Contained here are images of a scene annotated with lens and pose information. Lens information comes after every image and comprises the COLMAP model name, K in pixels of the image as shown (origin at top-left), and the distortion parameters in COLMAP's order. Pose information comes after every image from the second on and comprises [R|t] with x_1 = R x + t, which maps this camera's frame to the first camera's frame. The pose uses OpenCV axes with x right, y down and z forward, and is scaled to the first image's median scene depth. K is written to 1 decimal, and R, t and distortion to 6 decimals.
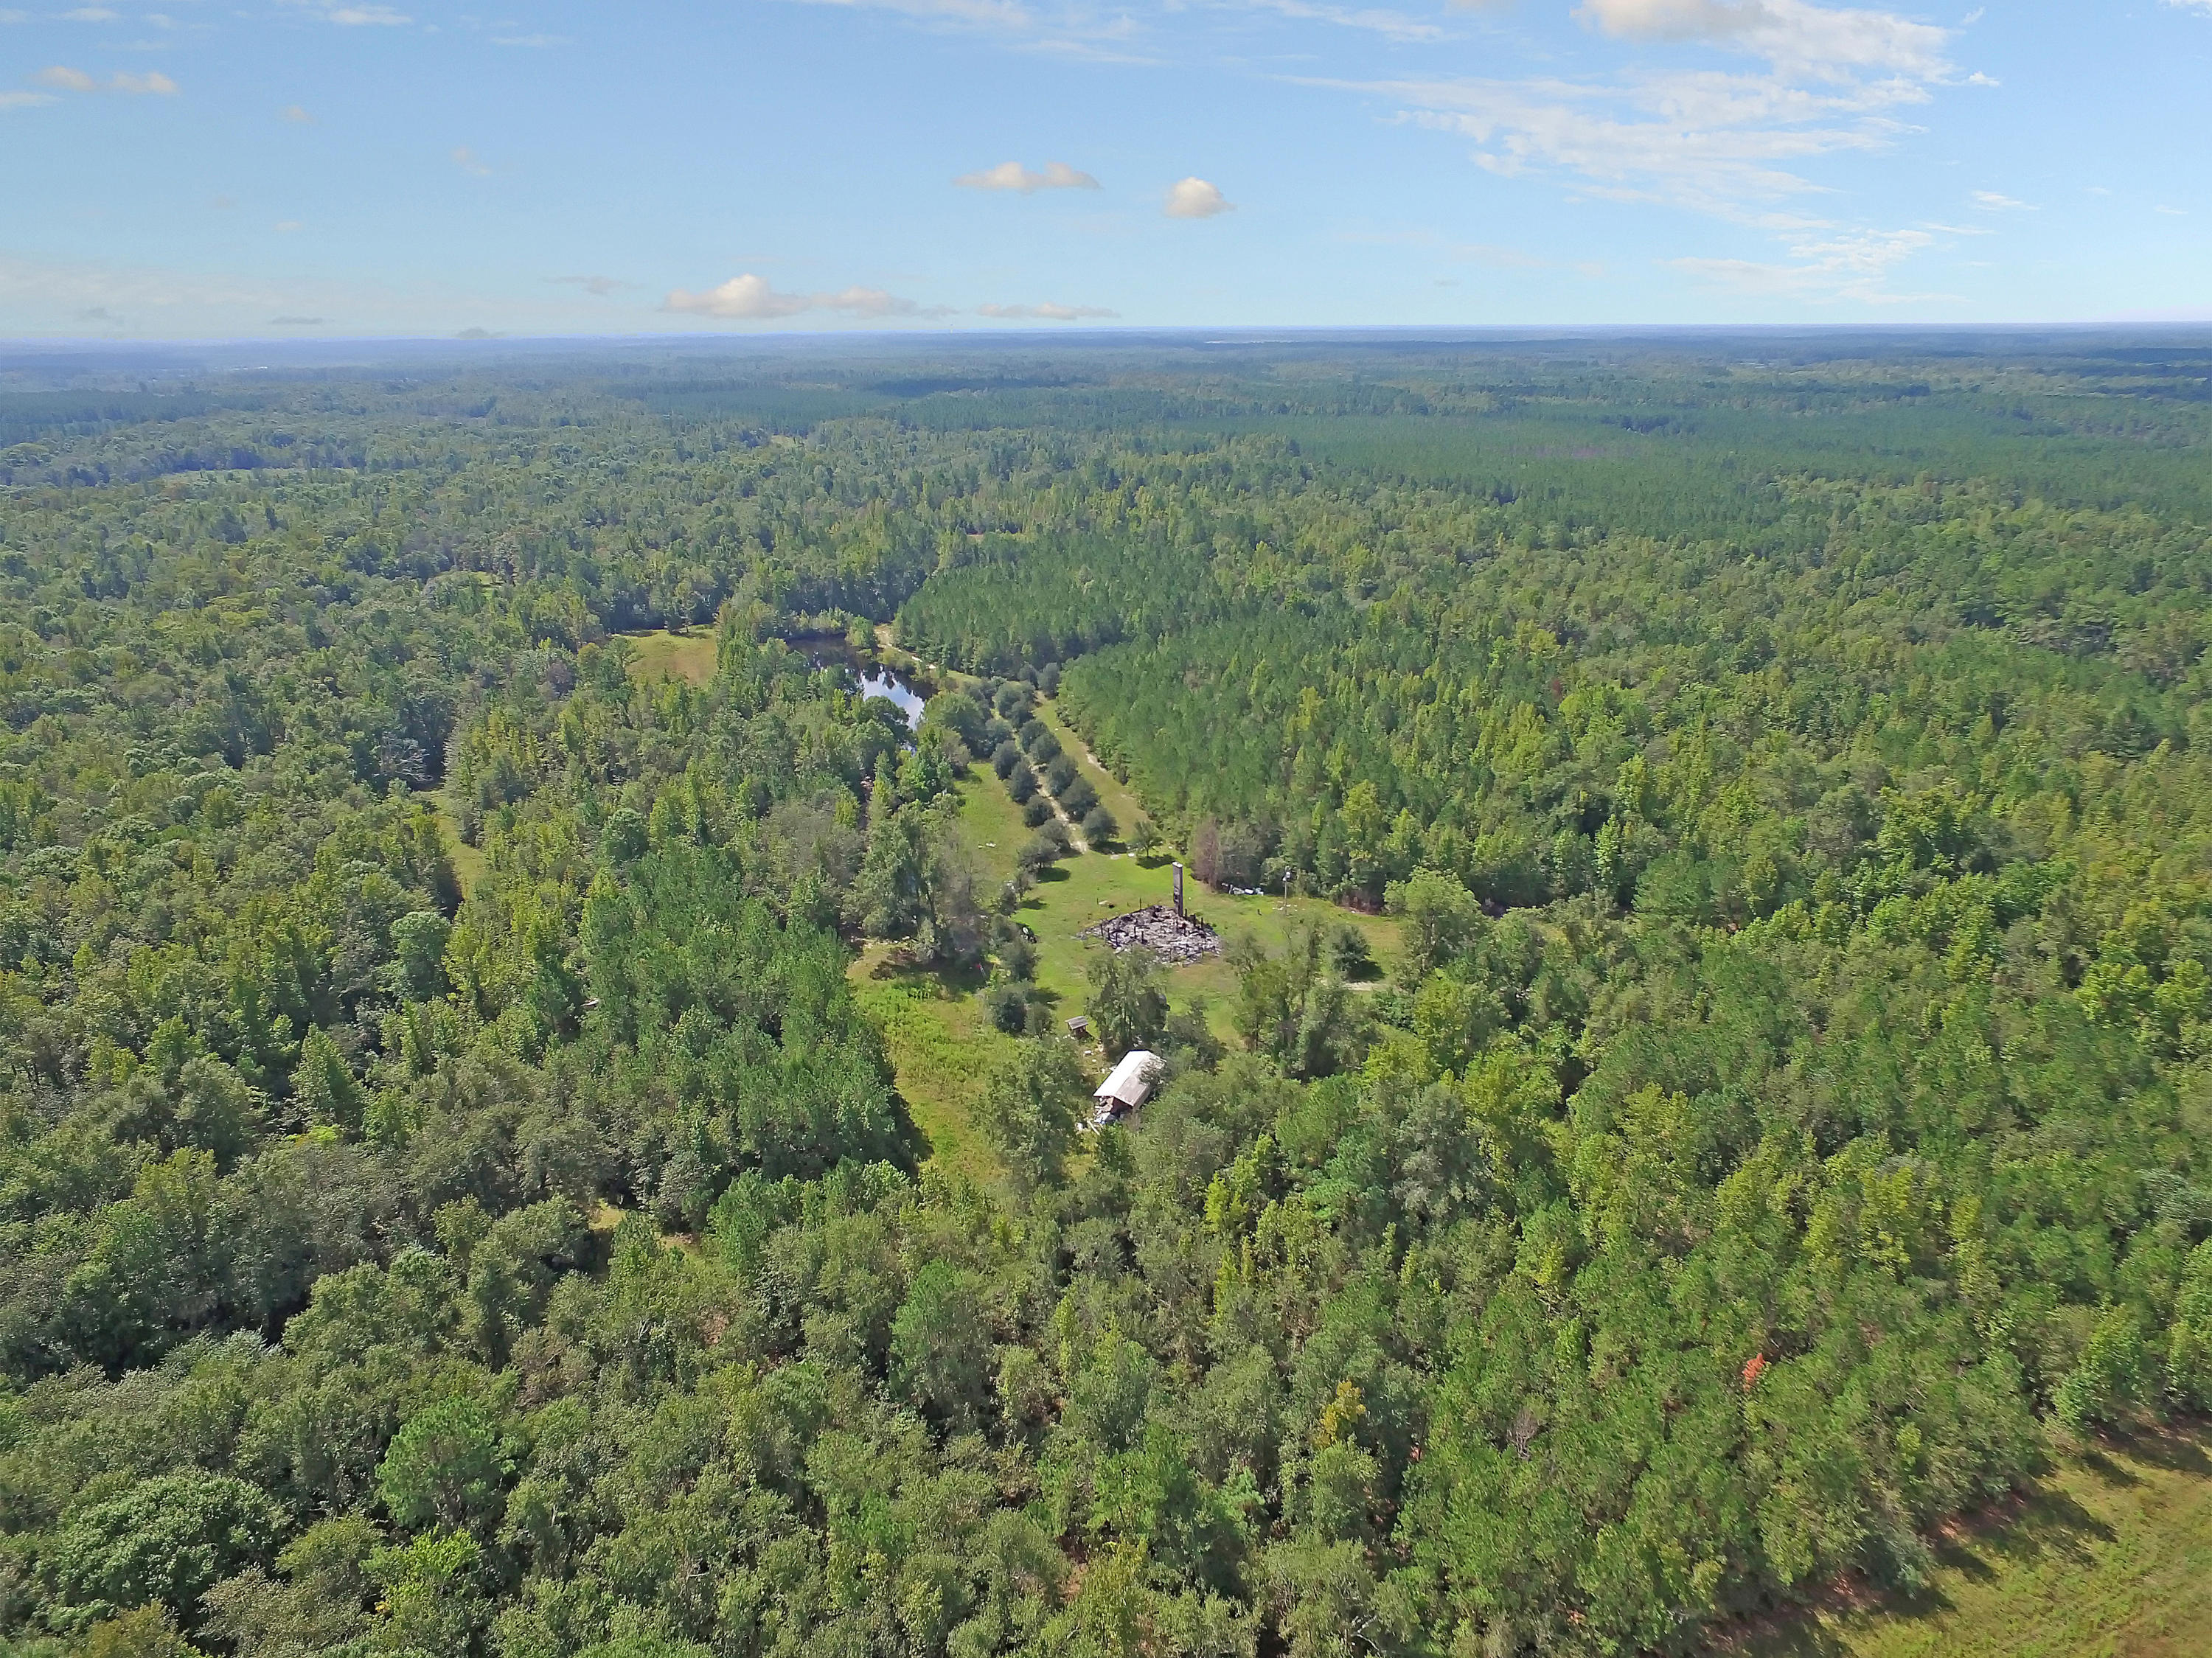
lens RADIAL K [[1356.4, 0, 1106.0], [0, 1356.4, 829.0], [0, 0, 1]] dist [-0.005969, 0.000280]
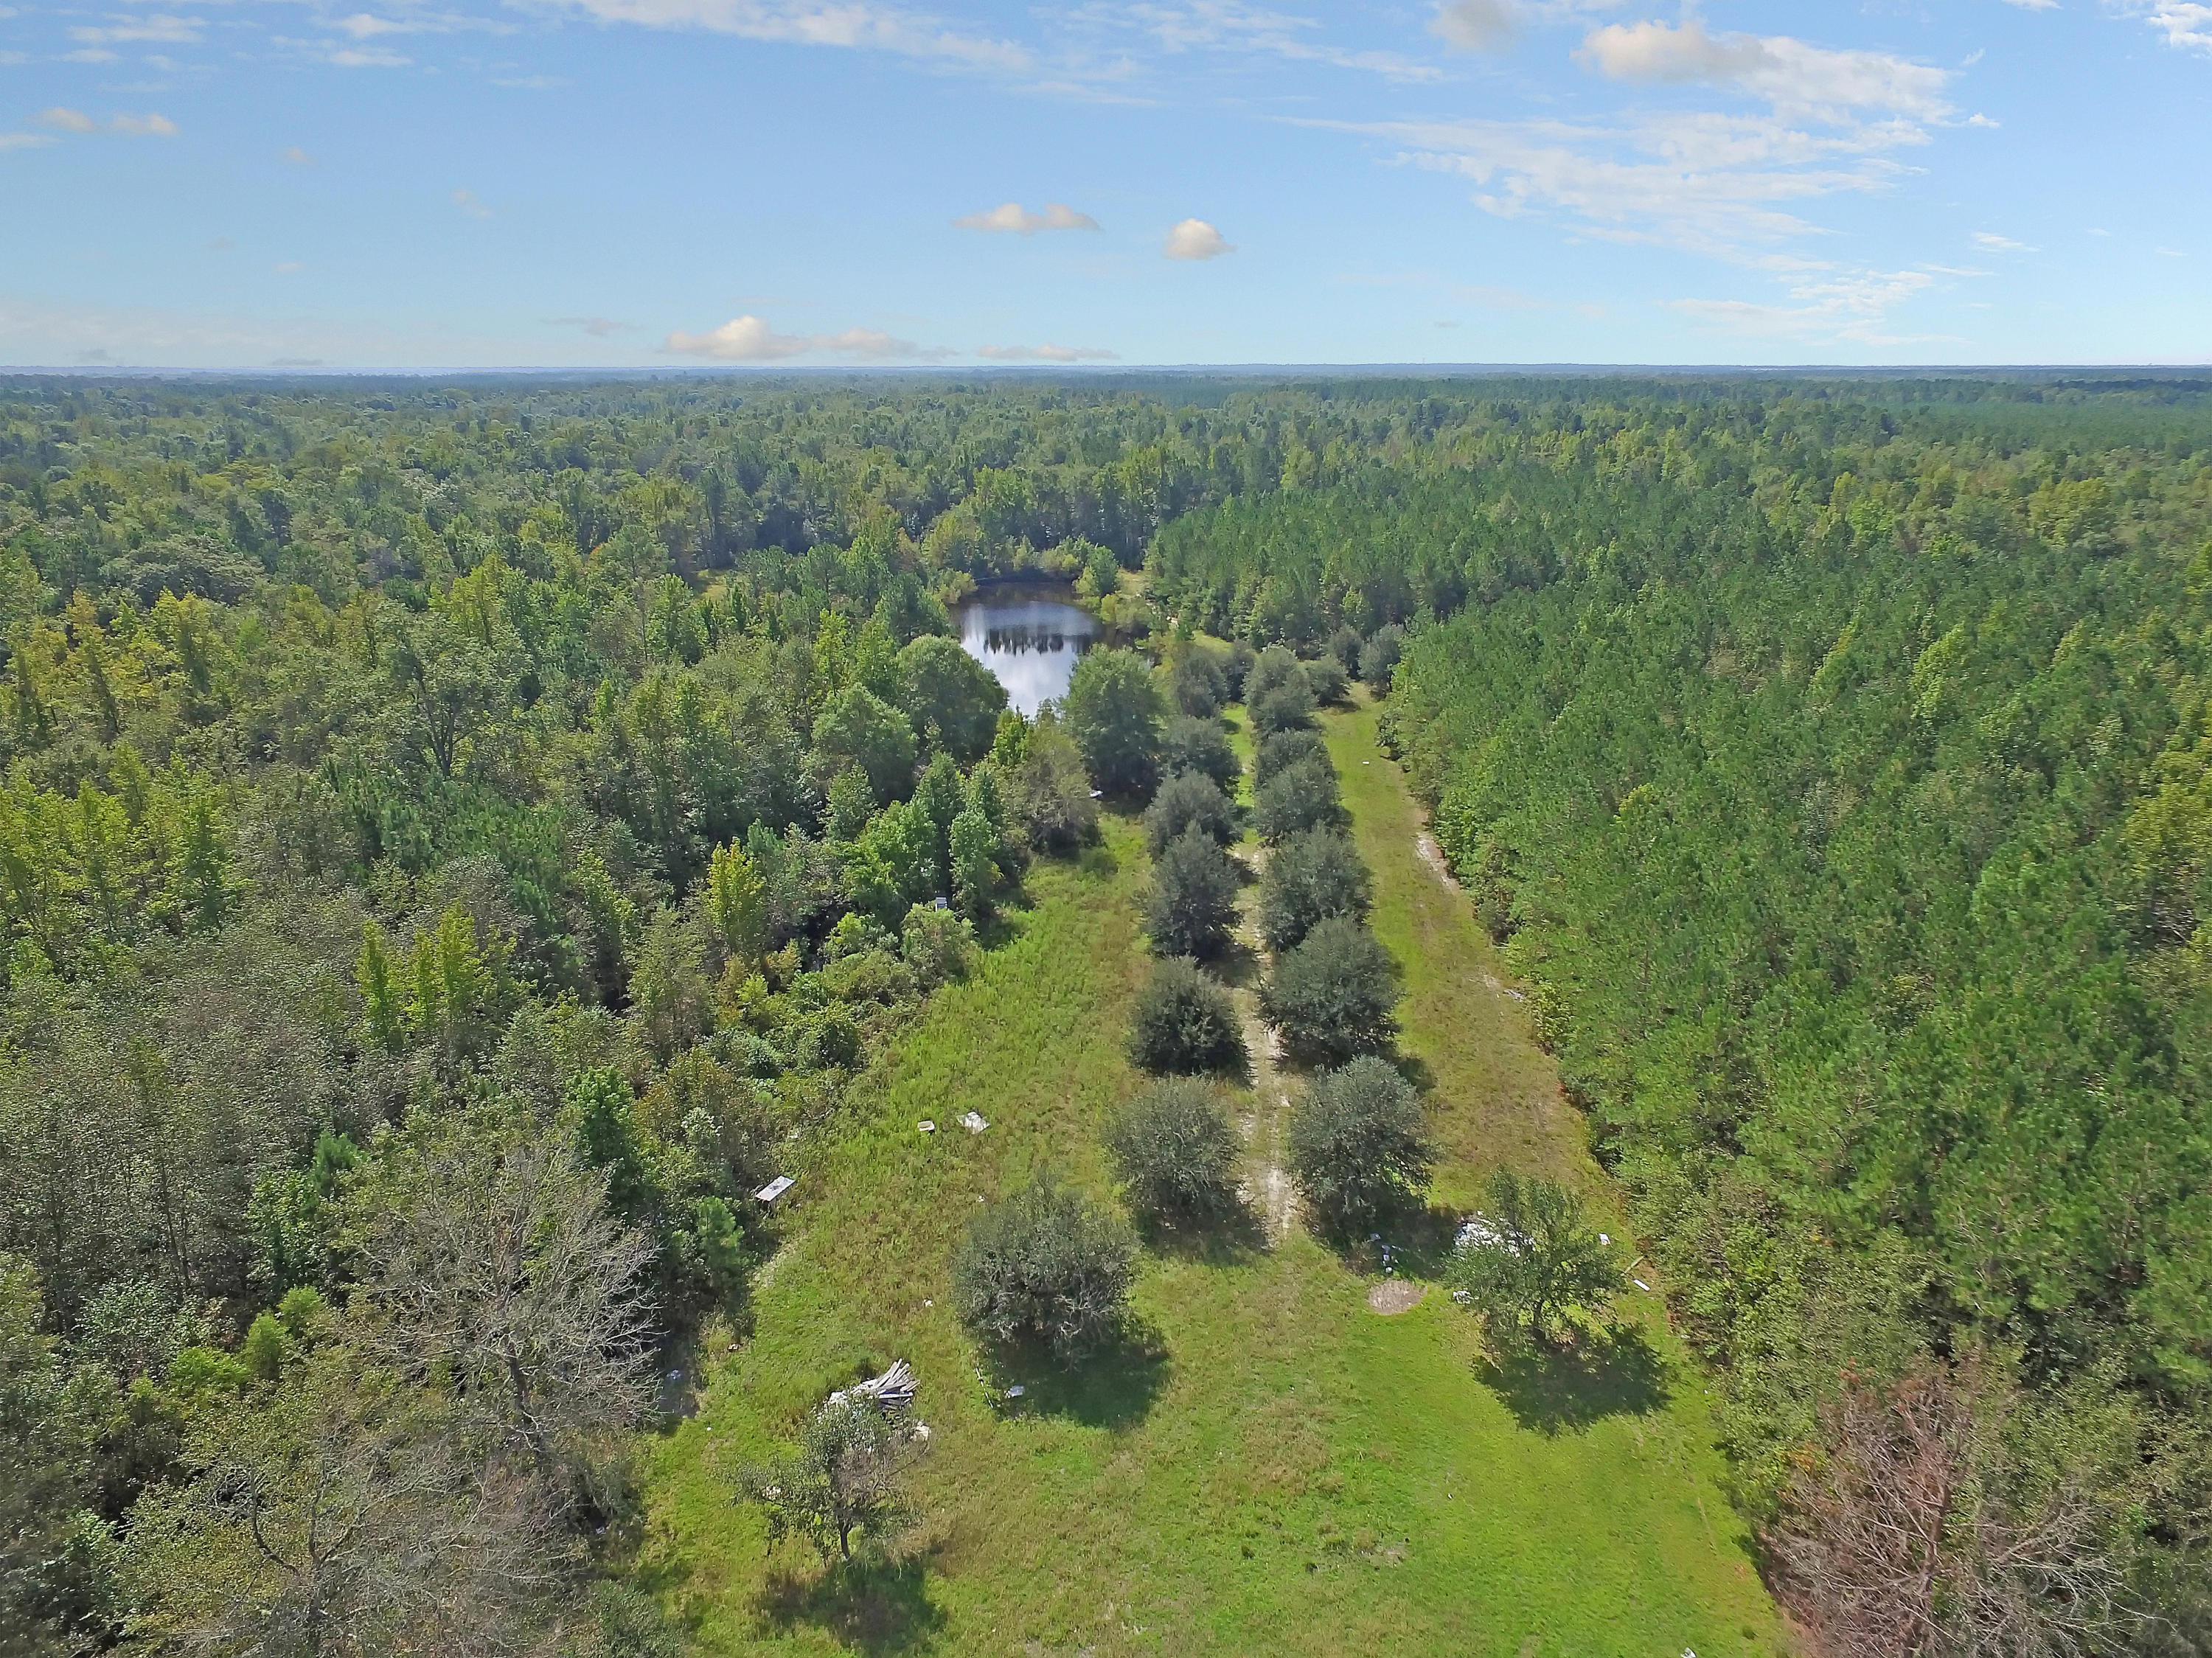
lens RADIAL K [[1268.6, 0, 1110.0], [0, 1268.6, 820.6], [0, 0, 1]] dist [-0.000668, 0.001508]
pose [[0.941506, 0.114902, -0.316802, 0.014016], [-0.123040, 0.992385, -0.005730, -0.037137], [0.313731, 0.044374, 0.948474, 0.515726]]
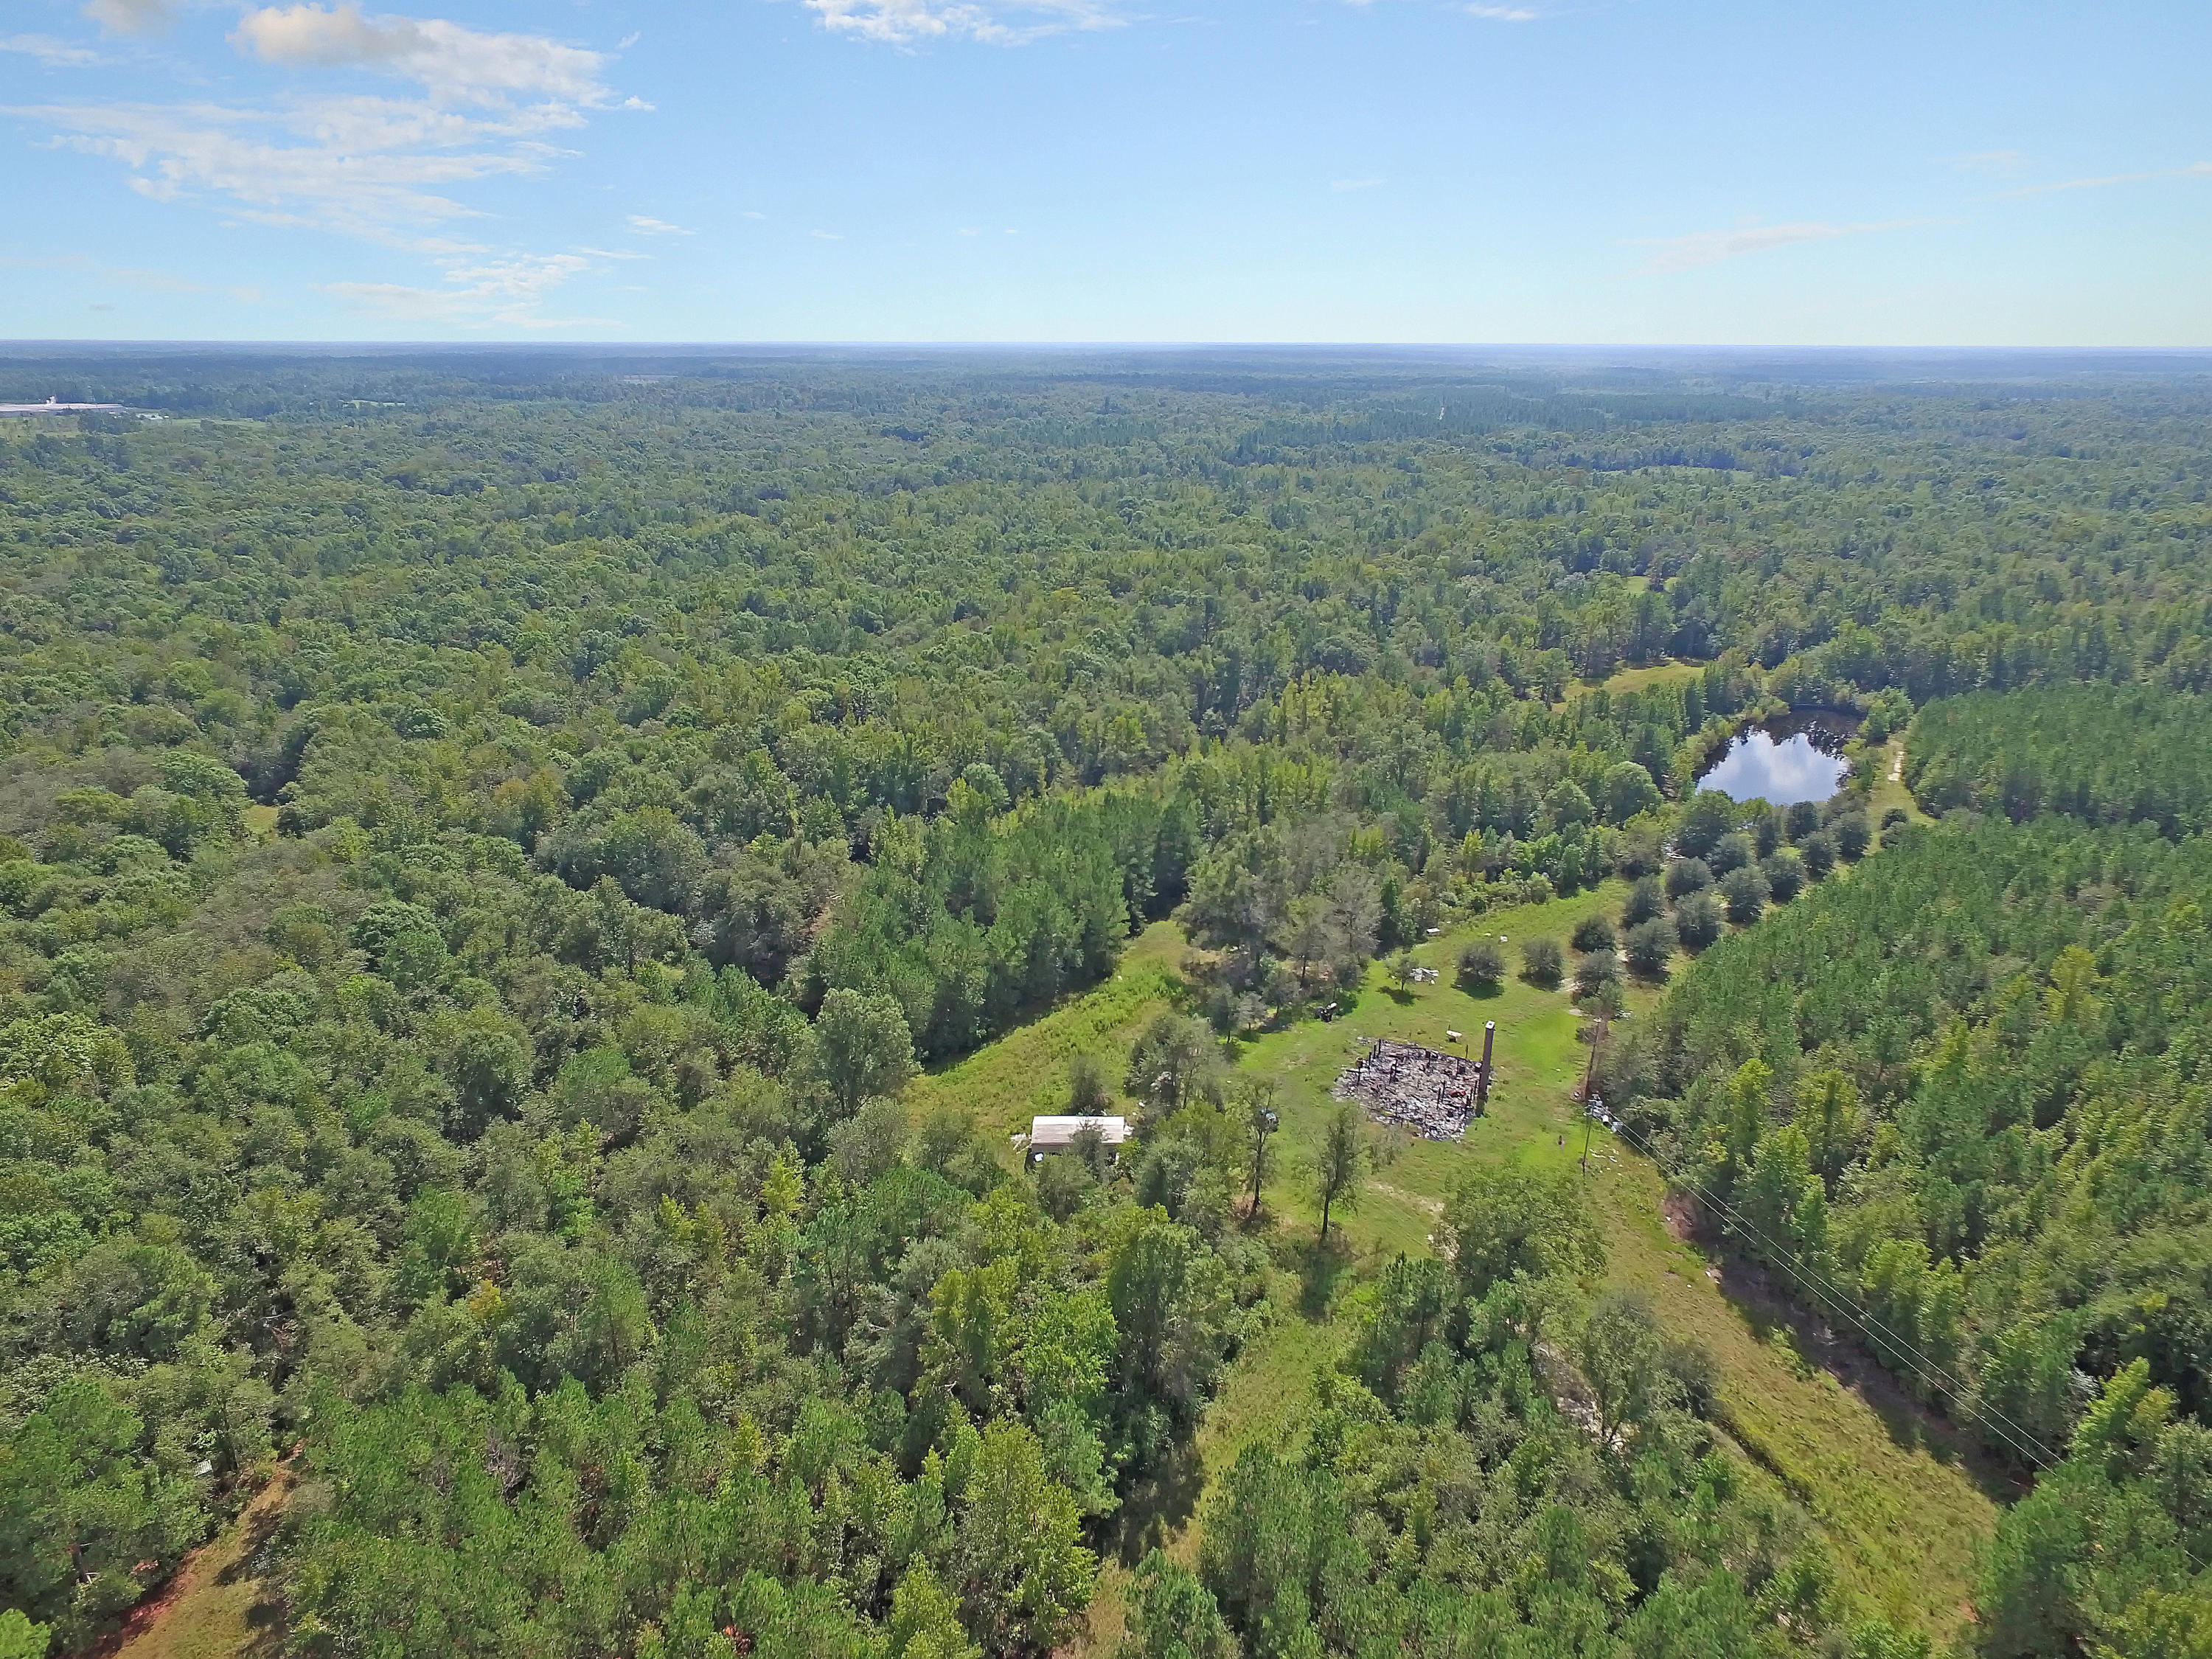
lens RADIAL K [[1269.8, 0, 1096.7], [0, 1269.8, 819.6], [0, 0, 1]] dist [-0.003988, 0.005035]
pose [[0.398019, 0.333723, -0.854523, 0.329565], [-0.330605, 0.921074, 0.205725, -0.096479], [0.855734, 0.200626, 0.476936, 0.255890]]
